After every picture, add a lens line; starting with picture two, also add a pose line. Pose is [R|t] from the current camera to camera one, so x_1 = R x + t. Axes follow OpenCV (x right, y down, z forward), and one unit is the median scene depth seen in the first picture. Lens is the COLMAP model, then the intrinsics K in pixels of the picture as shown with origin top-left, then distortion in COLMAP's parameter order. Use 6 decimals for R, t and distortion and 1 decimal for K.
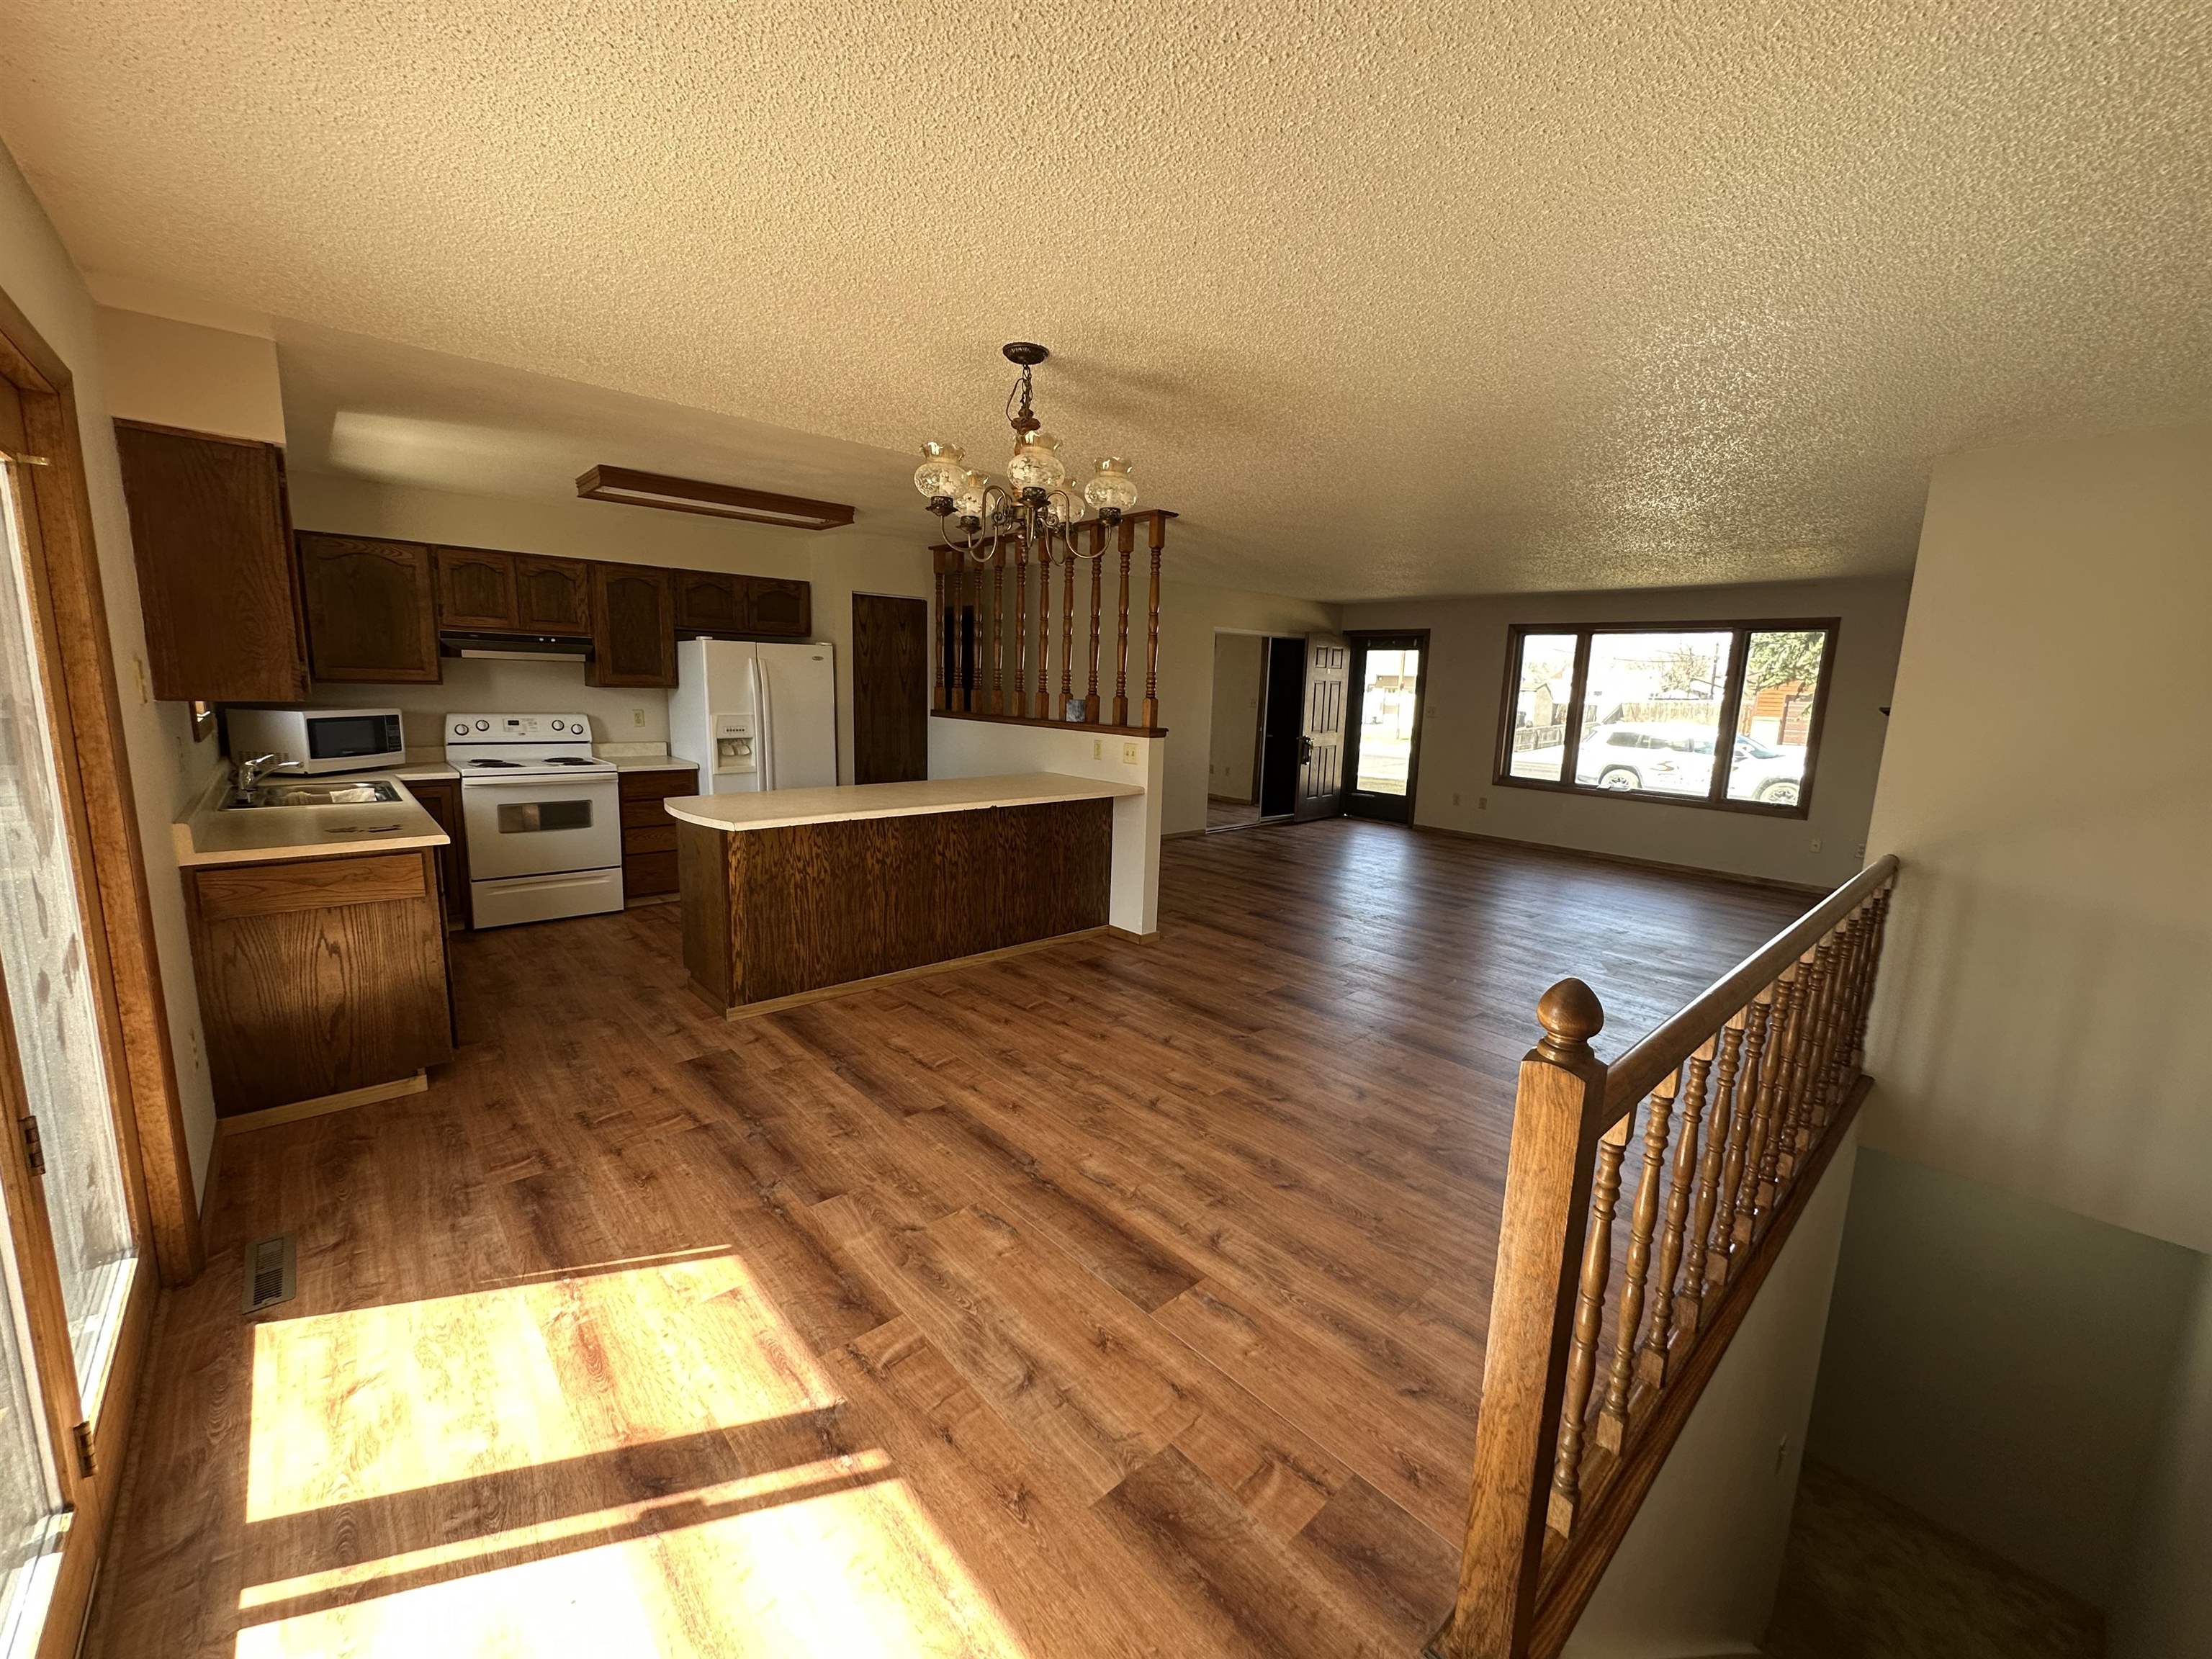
lens RADIAL K [[880.4, 0, 1101.9], [0, 880.4, 816.6], [0, 0, 1]] dist [-0.003437, 0.000888]
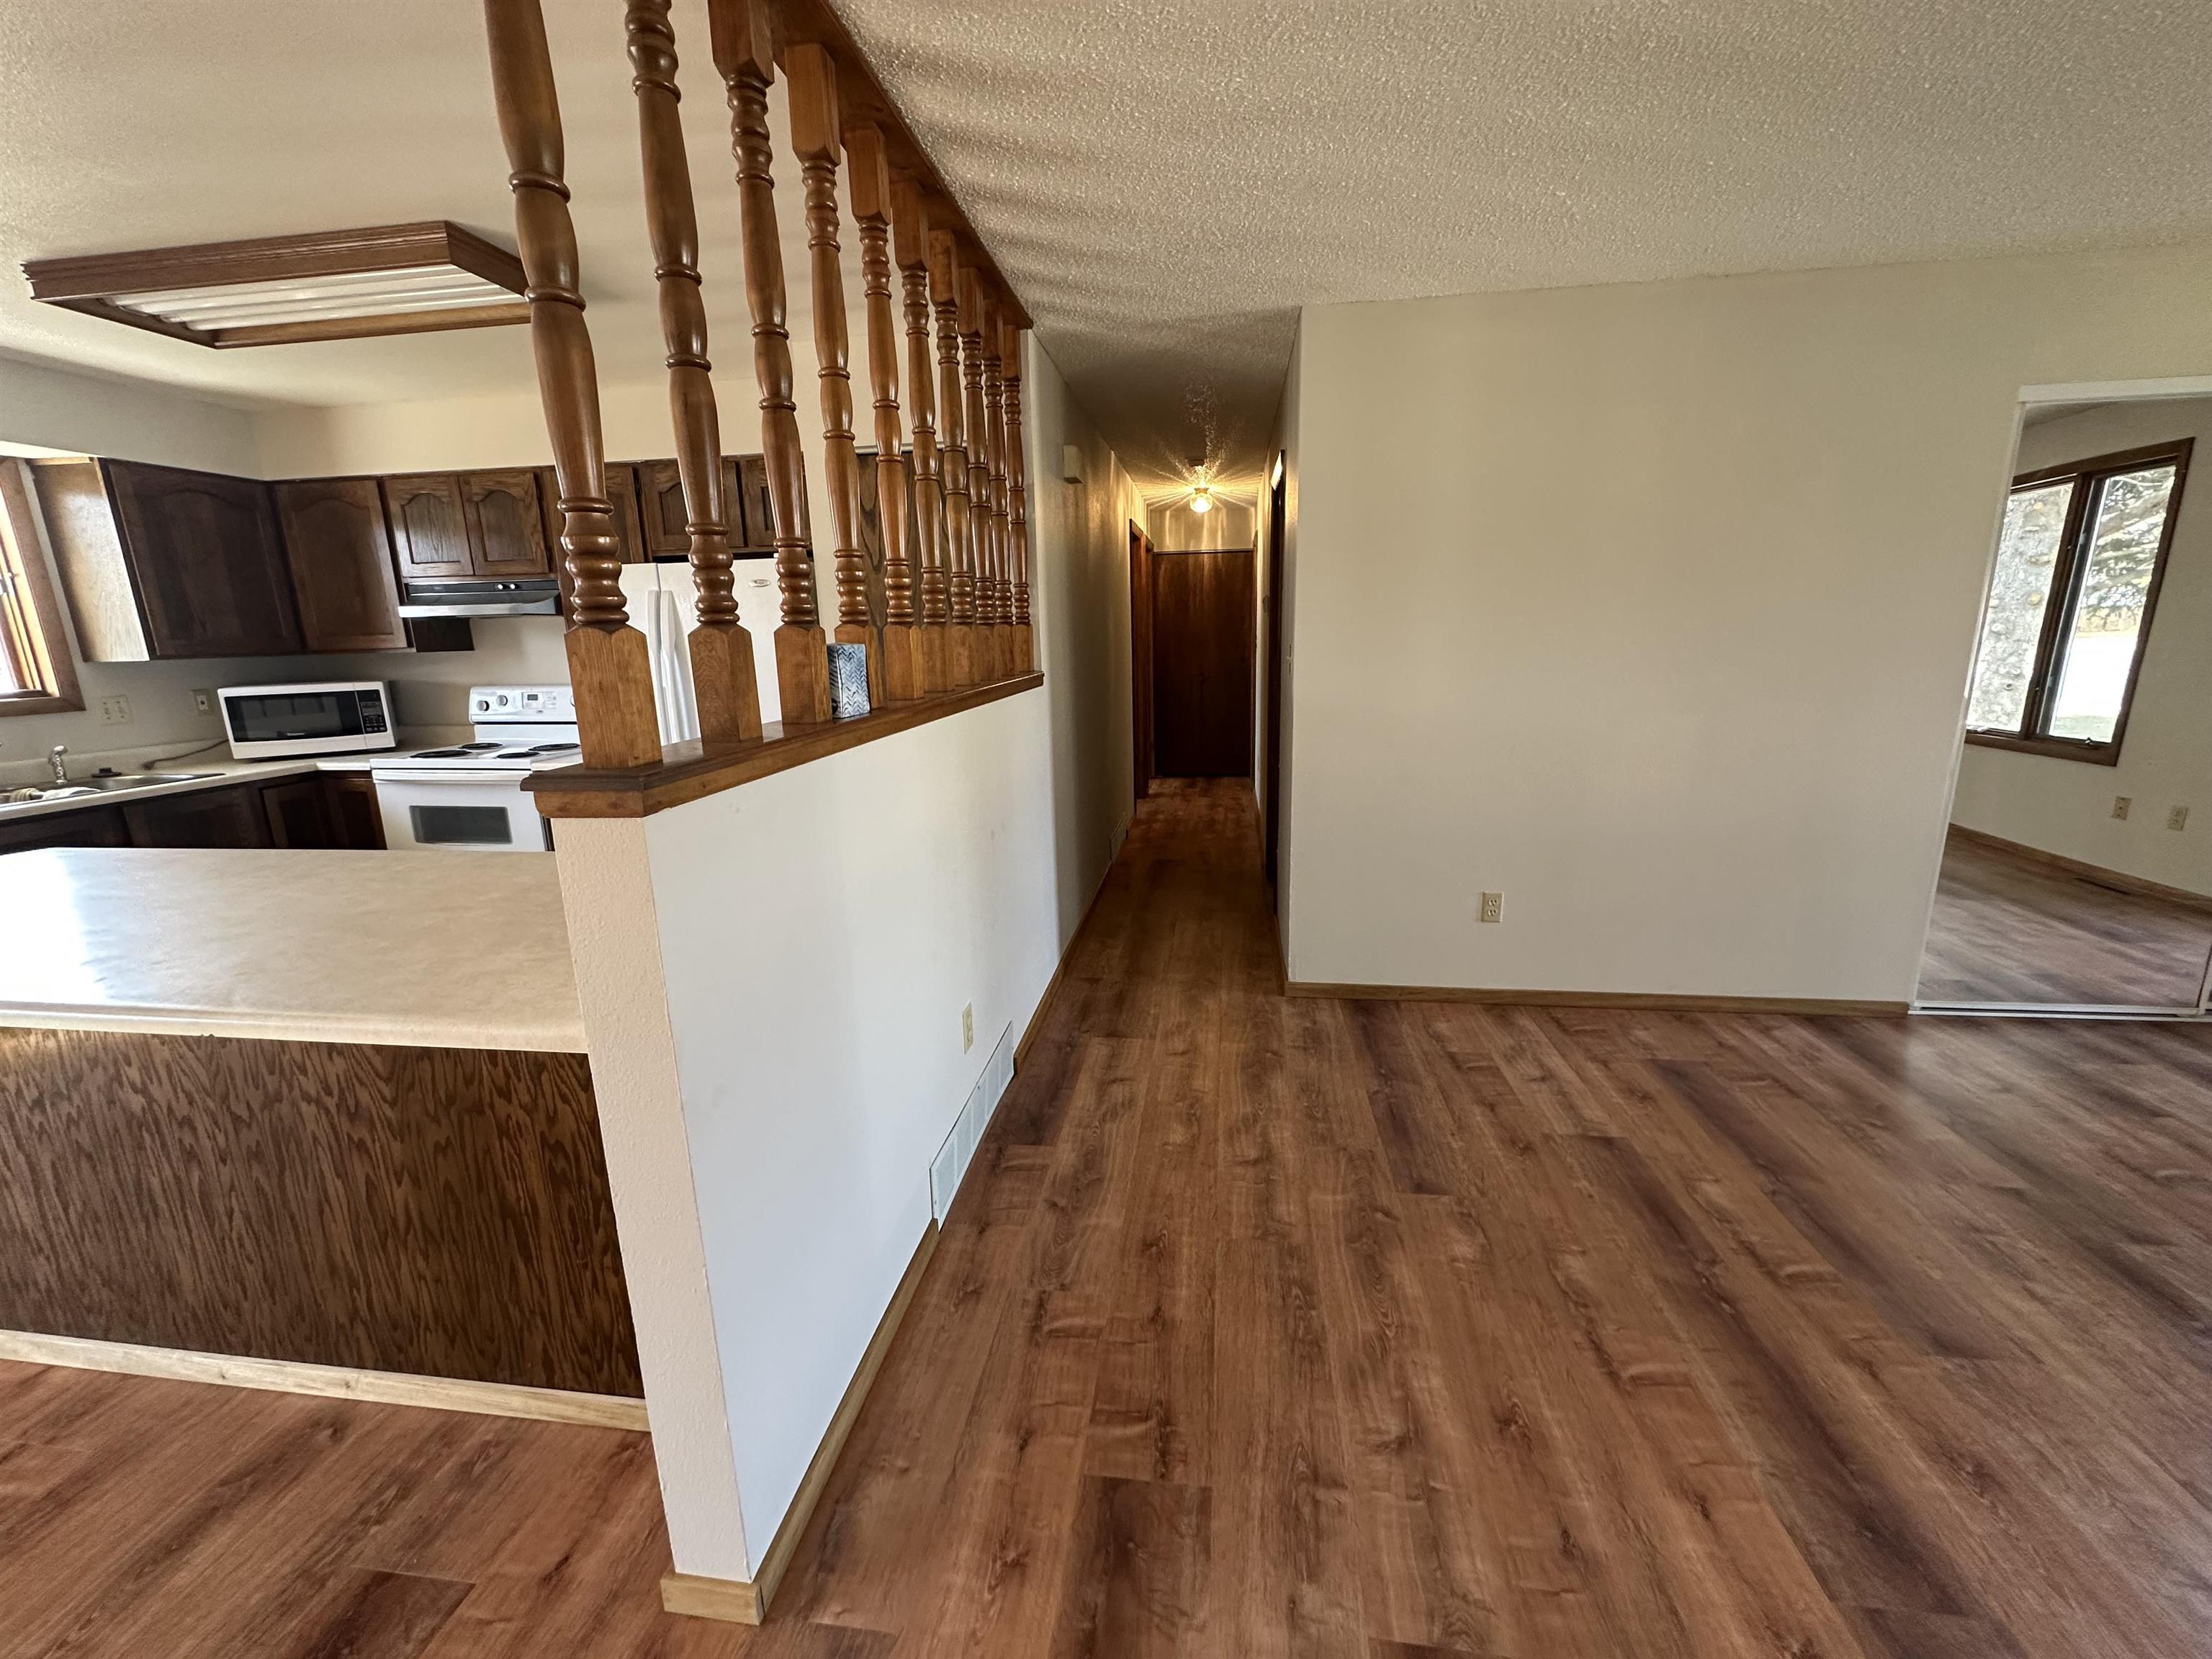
lens RADIAL K [[880.4, 0, 1086.0], [0, 880.4, 826.2], [0, 0, 1]] dist [-0.003437, 0.000888]
pose [[0.645024, 0.122232, -0.754323, 0.302621], [-0.074900, 0.992484, 0.096776, -0.119801], [0.760483, -0.005924, 0.649331, 0.982006]]
